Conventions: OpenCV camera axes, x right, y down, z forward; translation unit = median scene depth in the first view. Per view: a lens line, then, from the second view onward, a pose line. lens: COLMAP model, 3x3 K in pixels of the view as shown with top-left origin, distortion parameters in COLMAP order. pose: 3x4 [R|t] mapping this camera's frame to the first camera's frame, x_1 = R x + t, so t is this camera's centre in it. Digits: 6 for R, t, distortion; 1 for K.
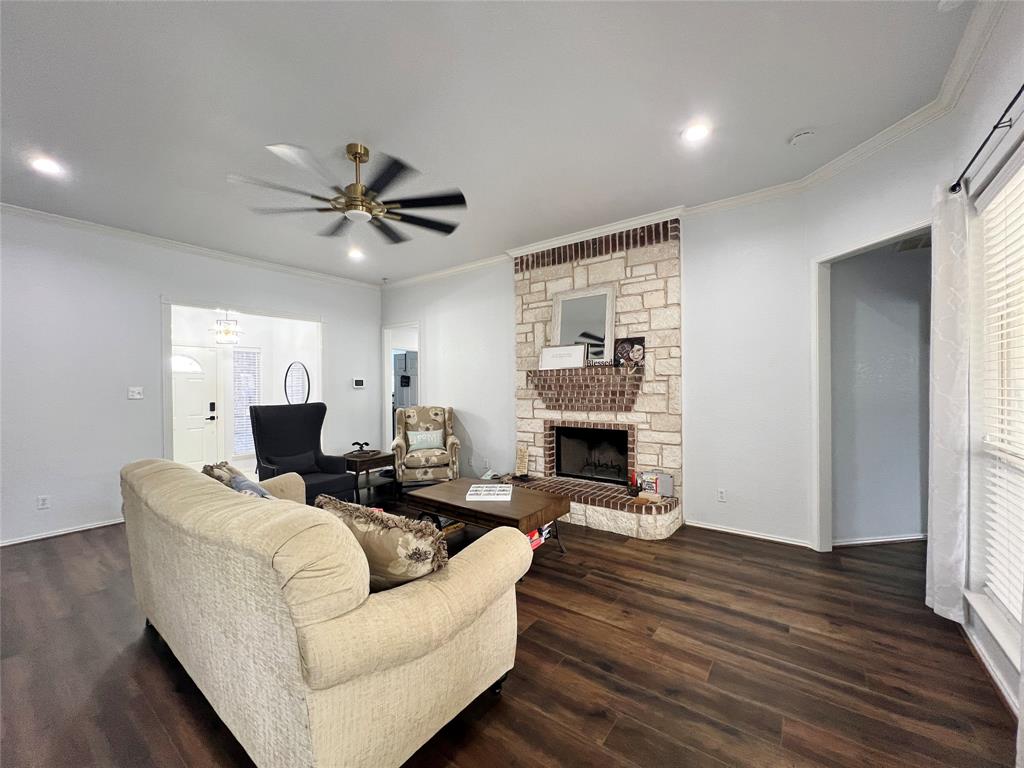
lens RADIAL K [[407.8, 0, 512.0], [0, 407.8, 387.1], [0, 0, 1]] dist [-0.000791, 0.000154]
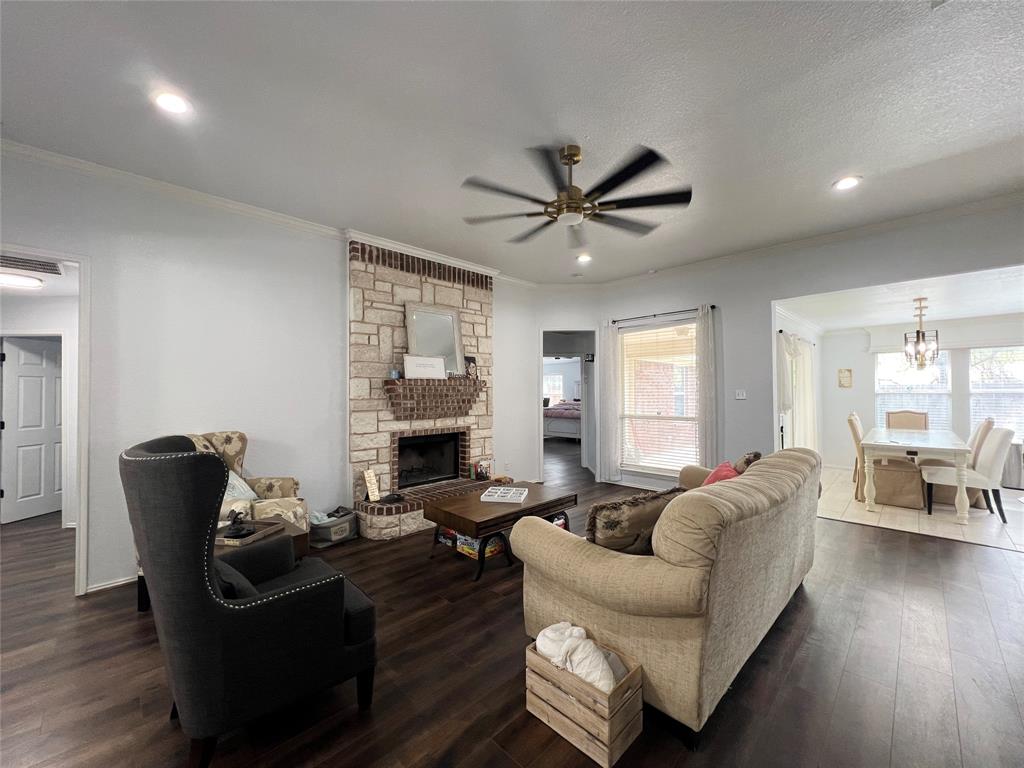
lens RADIAL K [[407.8, 0, 511.8], [0, 407.8, 385.7], [0, 0, 1]] dist [-0.000791, 0.000154]
pose [[0.150110, 0.020959, 0.988447, -0.847668], [0.007213, 0.999725, -0.022293, -0.002661], [-0.988643, 0.010476, 0.149917, 0.628257]]
